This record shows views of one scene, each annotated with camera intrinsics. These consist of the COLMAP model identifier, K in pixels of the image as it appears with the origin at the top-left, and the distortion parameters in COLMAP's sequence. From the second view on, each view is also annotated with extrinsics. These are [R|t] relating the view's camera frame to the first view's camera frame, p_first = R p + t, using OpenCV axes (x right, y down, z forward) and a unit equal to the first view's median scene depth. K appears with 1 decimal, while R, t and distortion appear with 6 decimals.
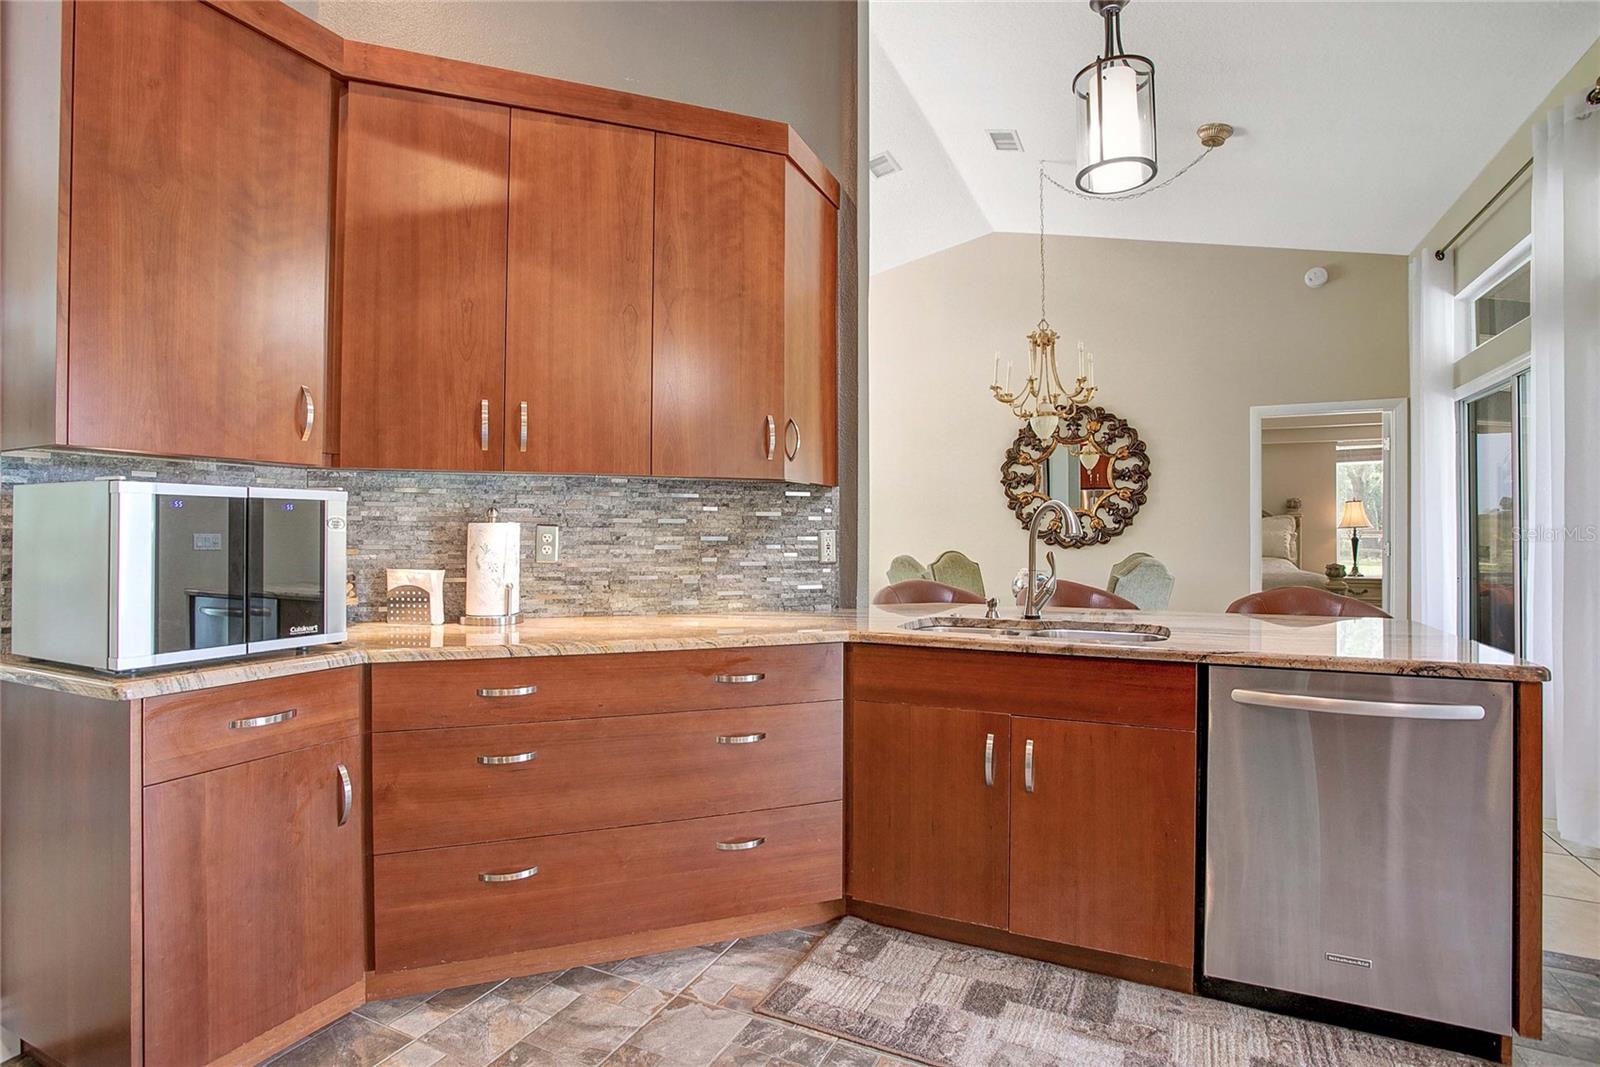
lens RADIAL K [[781.4, 0, 798.9], [0, 781.4, 527.1], [0, 0, 1]] dist [-0.028528, -0.000423]
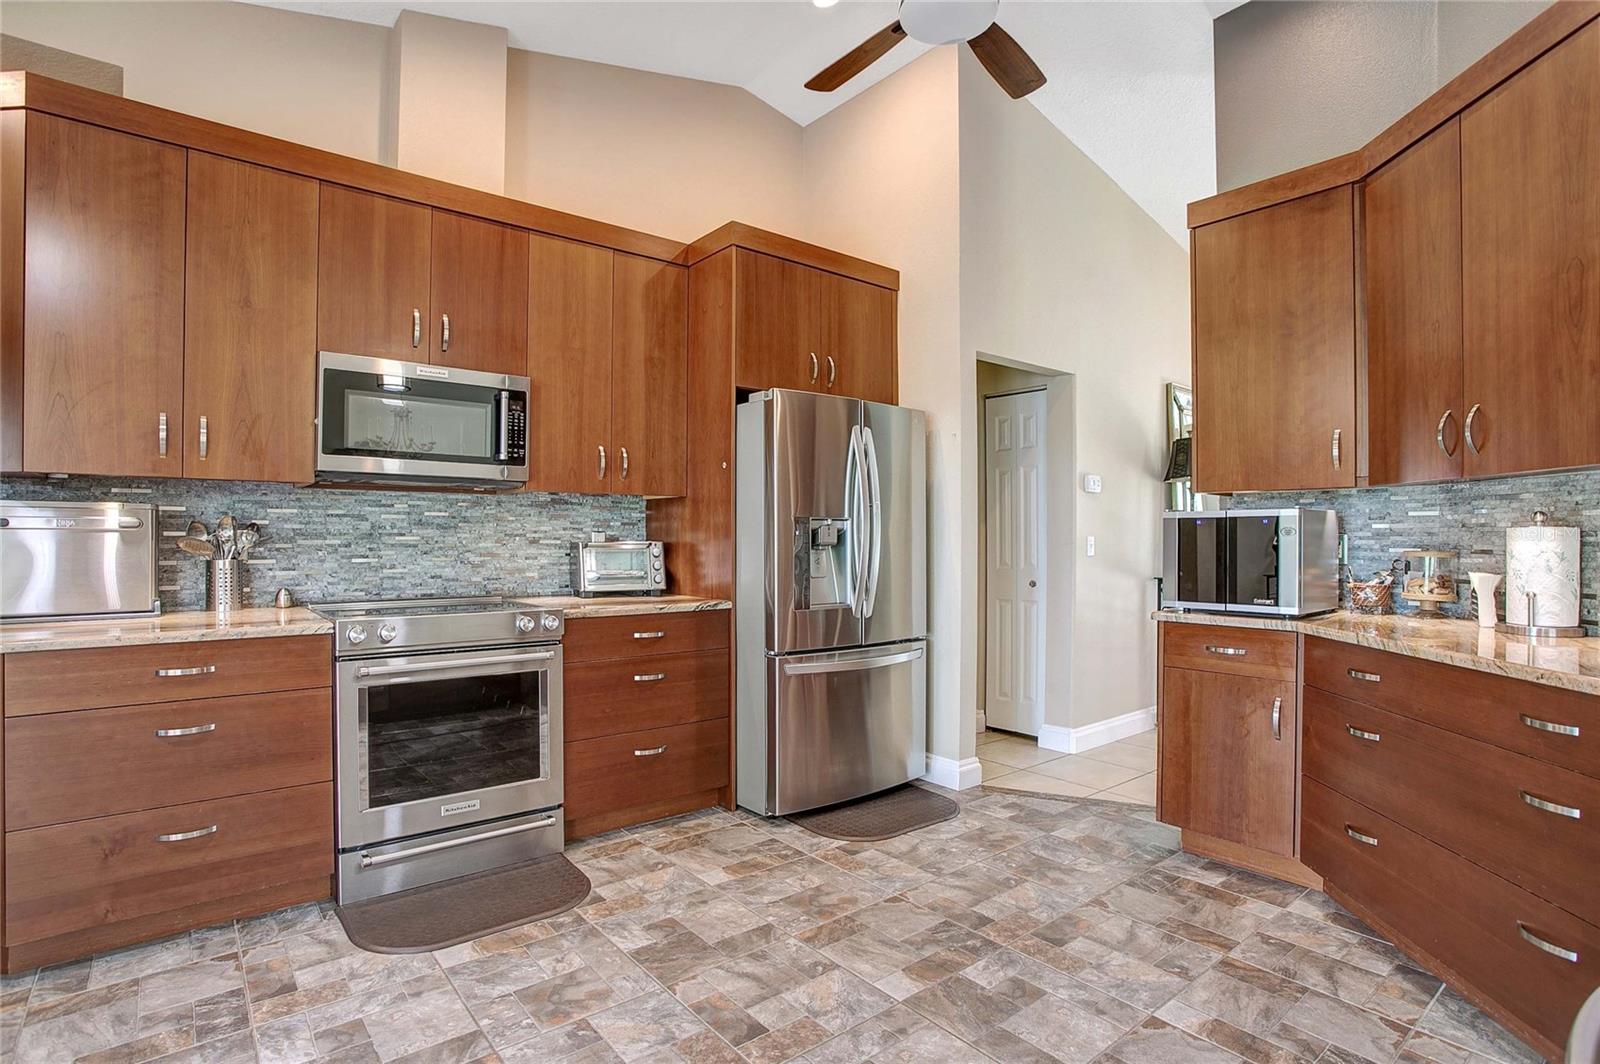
lens RADIAL K [[781.4, 0, 797.6], [0, 781.4, 535.6], [0, 0, 1]] dist [-0.028528, -0.000423]
pose [[-0.418408, -0.005725, -0.908241, 1.048584], [0.004483, 0.999955, -0.008369, 0.010293], [0.908248, -0.007573, -0.418364, 0.746276]]
